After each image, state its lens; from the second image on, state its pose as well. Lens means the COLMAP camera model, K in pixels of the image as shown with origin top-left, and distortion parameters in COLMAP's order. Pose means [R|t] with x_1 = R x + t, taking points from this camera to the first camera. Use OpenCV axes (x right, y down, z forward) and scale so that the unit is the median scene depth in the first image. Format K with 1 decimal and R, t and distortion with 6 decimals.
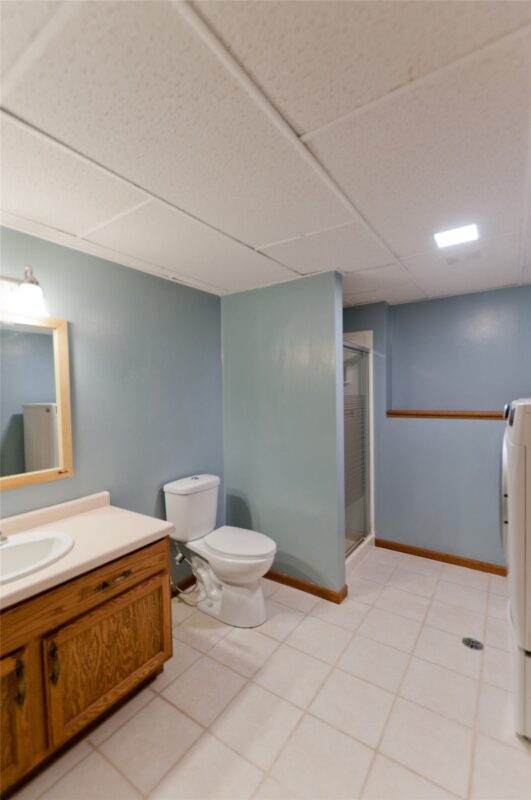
lens RADIAL K [[342.7, 0, 265.5], [0, 342.7, 400.0], [0, 0, 1]] dist [0.004476, -0.000581]
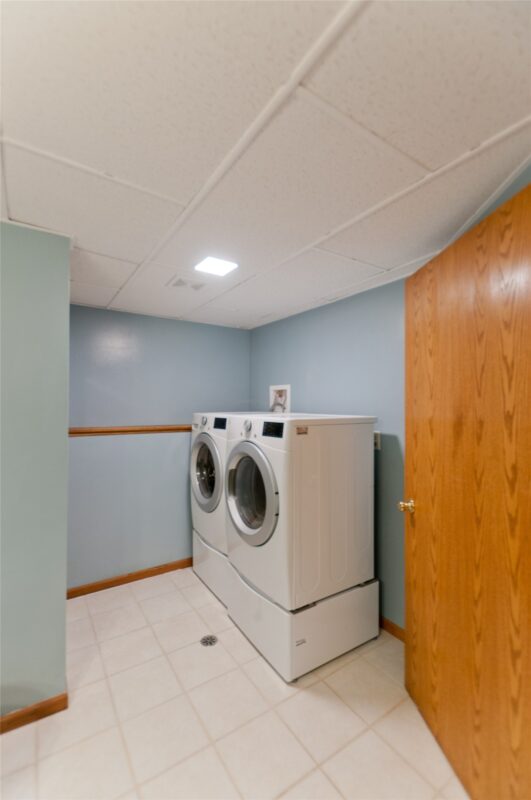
lens RADIAL K [[333.0, 0, 265.5], [0, 333.0, 400.0], [0, 0, 1]] dist [0.001175, -0.006350]
pose [[0.391161, 0.029474, 0.919850, -0.280244], [0.006788, 0.999367, -0.034909, -0.010187], [-0.920297, 0.019899, 0.390713, 0.367316]]
